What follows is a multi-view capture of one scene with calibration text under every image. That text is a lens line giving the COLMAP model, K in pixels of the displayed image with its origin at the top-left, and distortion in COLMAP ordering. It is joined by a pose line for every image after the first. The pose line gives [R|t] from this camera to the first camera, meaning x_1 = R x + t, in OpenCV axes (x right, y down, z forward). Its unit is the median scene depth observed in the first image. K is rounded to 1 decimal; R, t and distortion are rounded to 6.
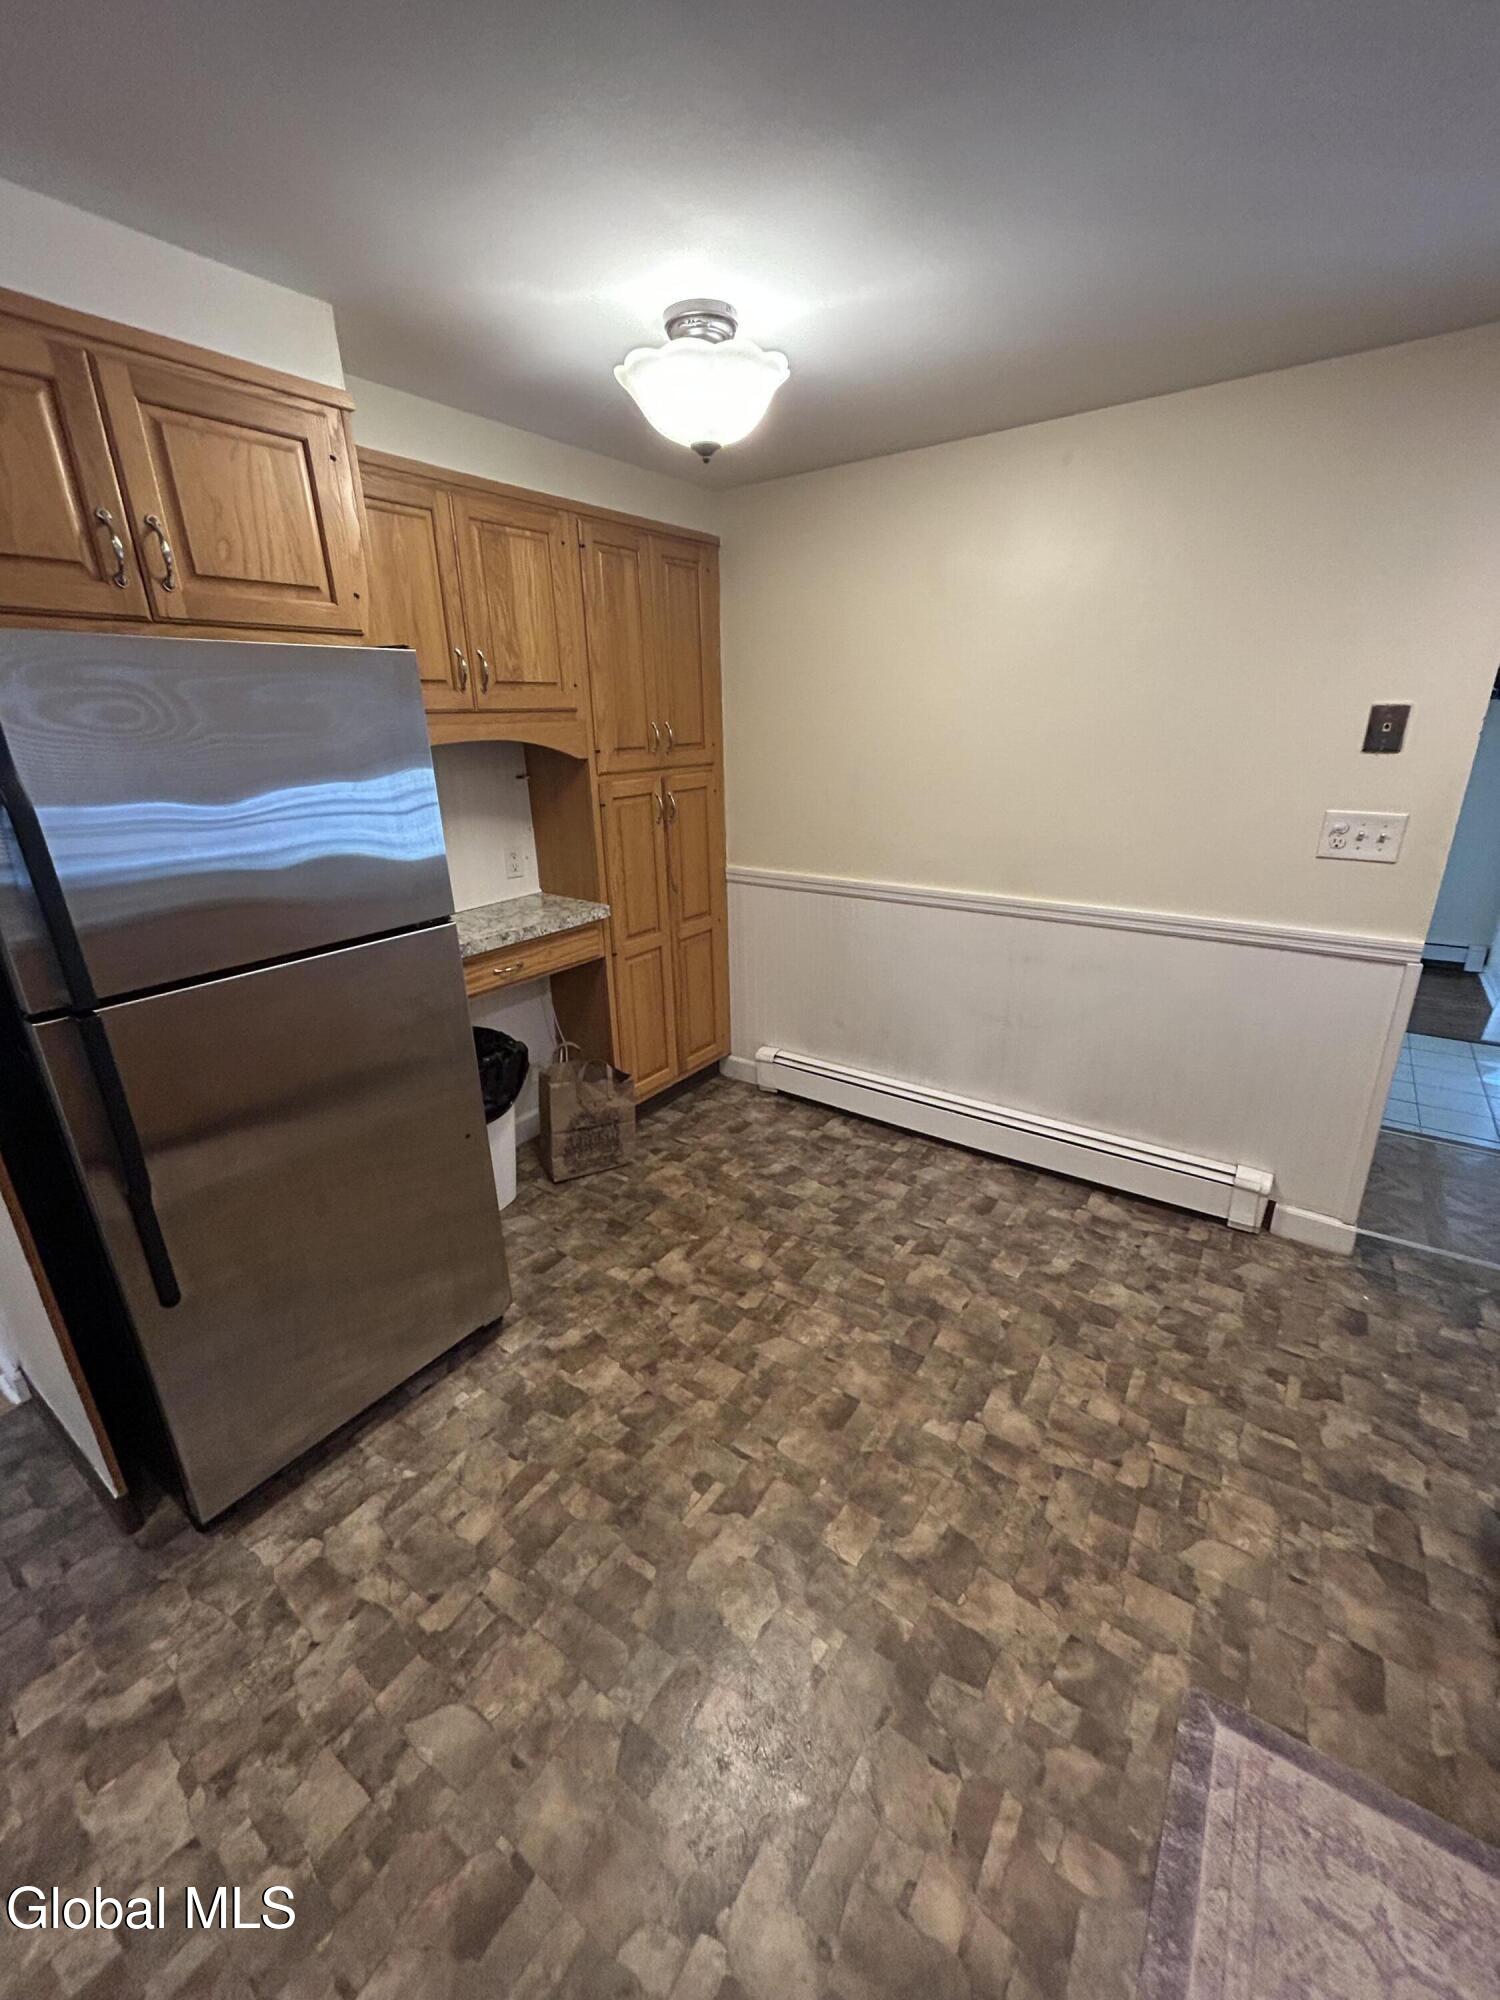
lens RADIAL K [[804.5, 0, 750.0], [0, 804.5, 1000.0], [0, 0, 1]] dist [0.001948, -0.000187]
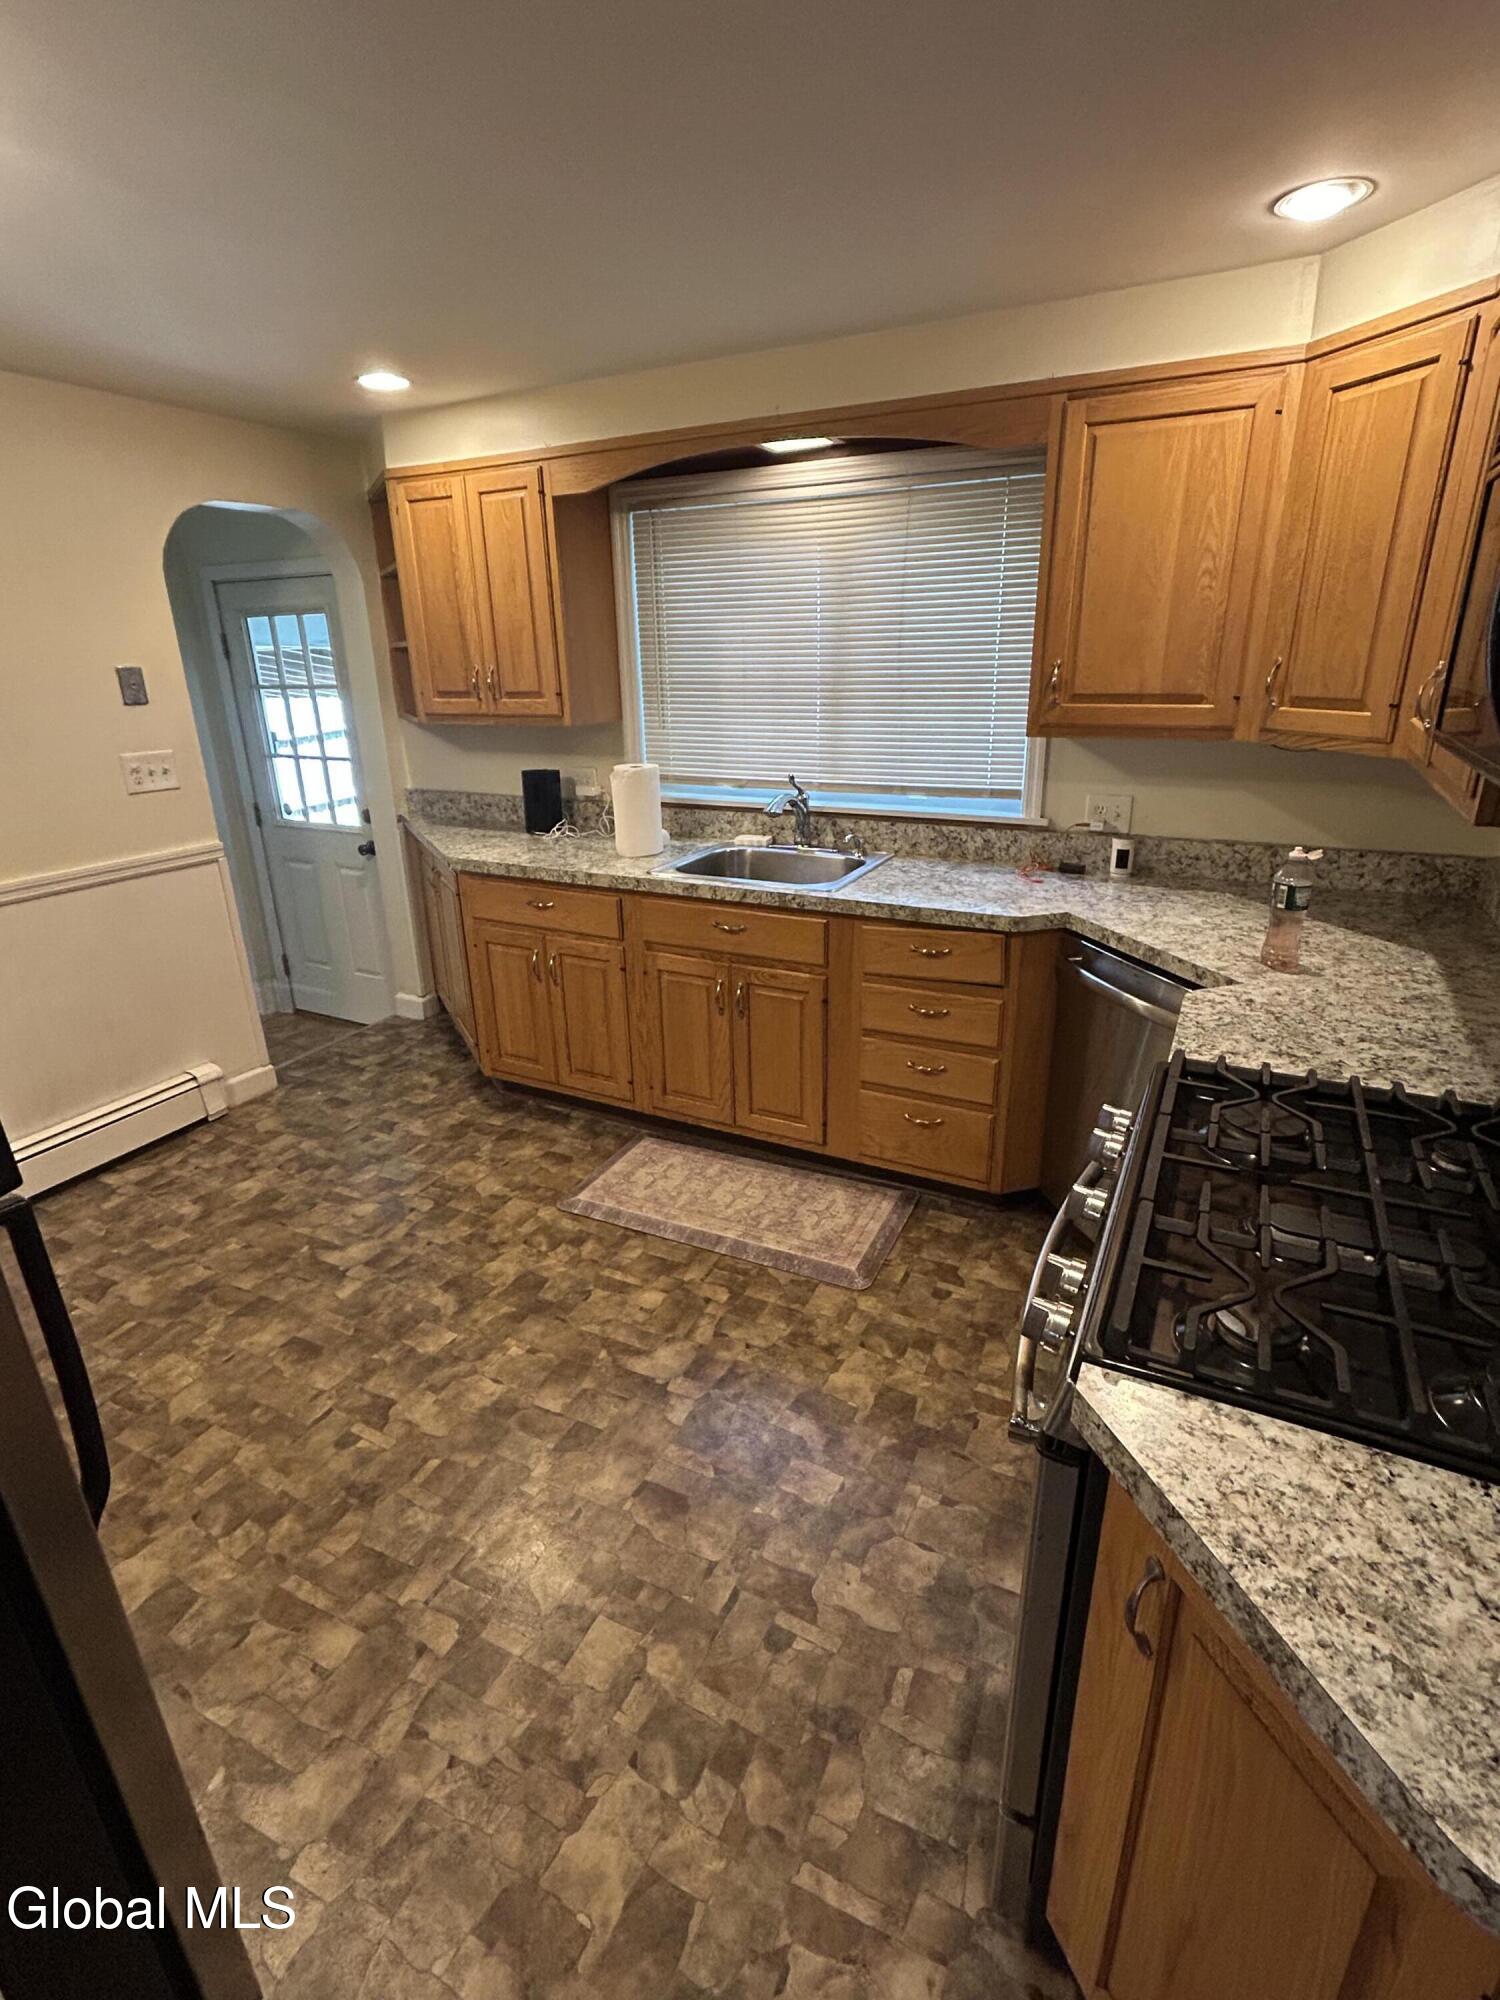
lens RADIAL K [[963.0, 0, 750.0], [0, 963.0, 1000.0], [0, 0, 1]] dist [0.001380, 0.000003]
pose [[-0.147279, -0.314420, 0.937789, -0.986318], [0.350641, 0.869954, 0.346744, -0.097134], [-0.924857, 0.379895, -0.017877, 0.333655]]
